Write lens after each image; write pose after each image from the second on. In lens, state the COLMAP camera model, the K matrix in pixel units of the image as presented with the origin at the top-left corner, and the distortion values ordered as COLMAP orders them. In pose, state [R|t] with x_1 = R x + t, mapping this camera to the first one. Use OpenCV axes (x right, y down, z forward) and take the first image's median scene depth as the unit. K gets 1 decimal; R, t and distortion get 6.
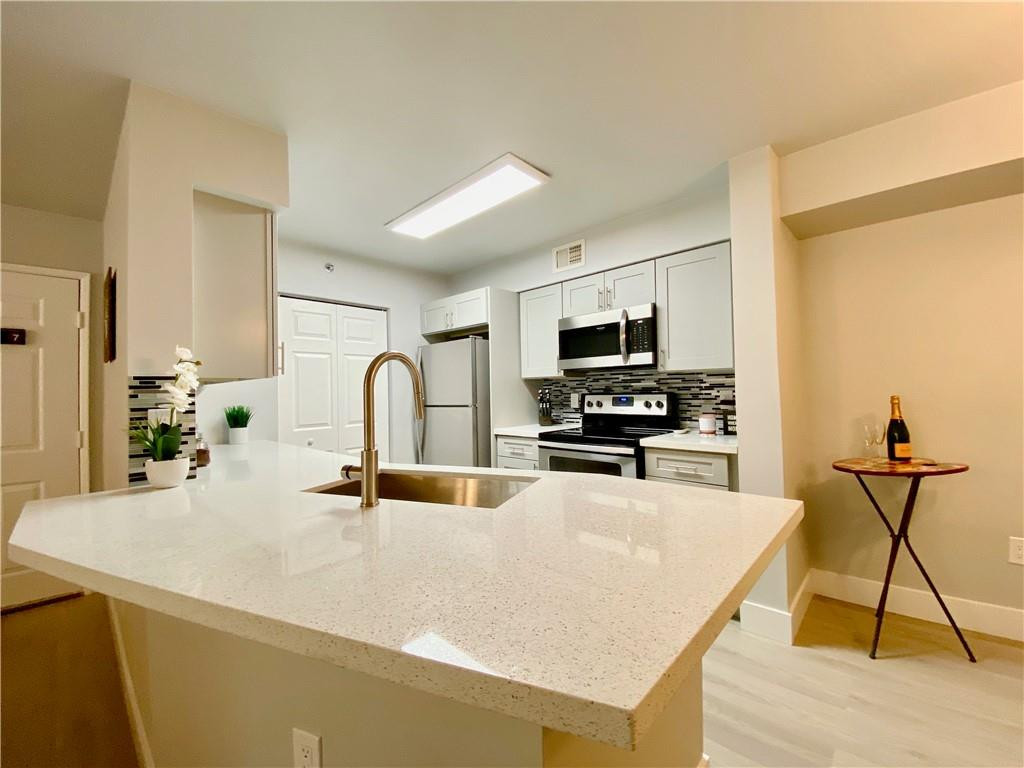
lens RADIAL K [[412.8, 0, 510.8], [0, 412.8, 383.6], [0, 0, 1]] dist [0.028181, -0.024575]
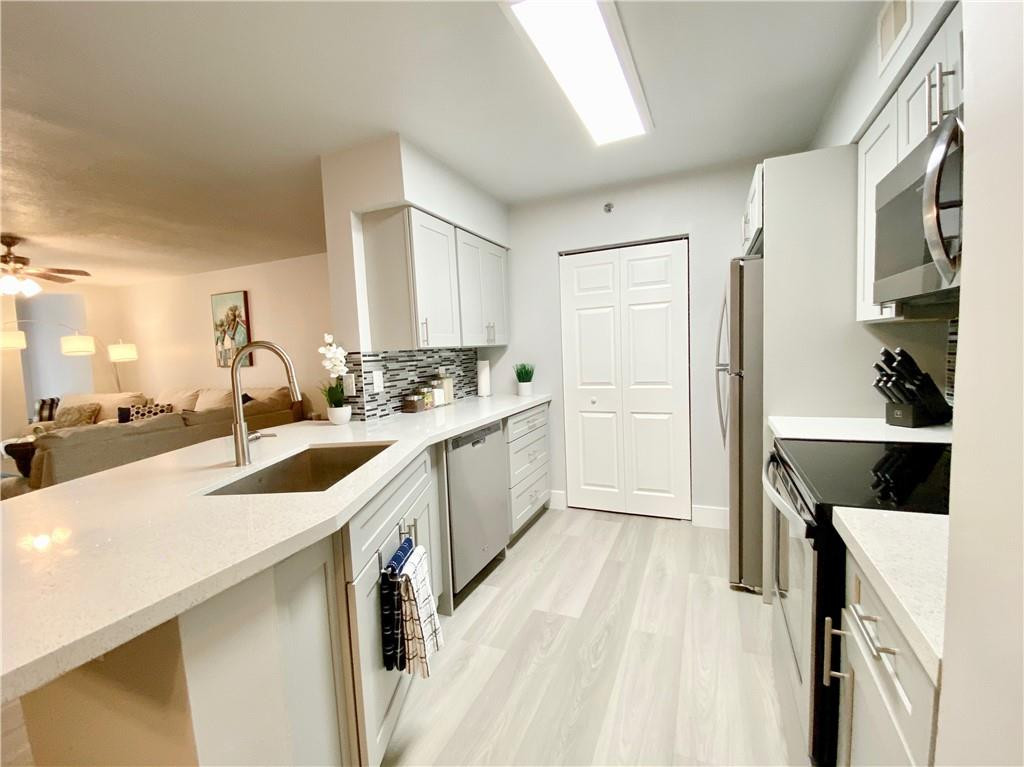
lens RADIAL K [[454.4, 0, 512.0], [0, 454.4, 383.5], [0, 0, 1]] dist [0.001749, 0.000106]
pose [[0.345602, 0.079222, -0.935031, 0.512813], [0.054406, 0.993062, 0.104248, -0.024128], [0.936803, -0.086899, 0.338894, 0.541299]]
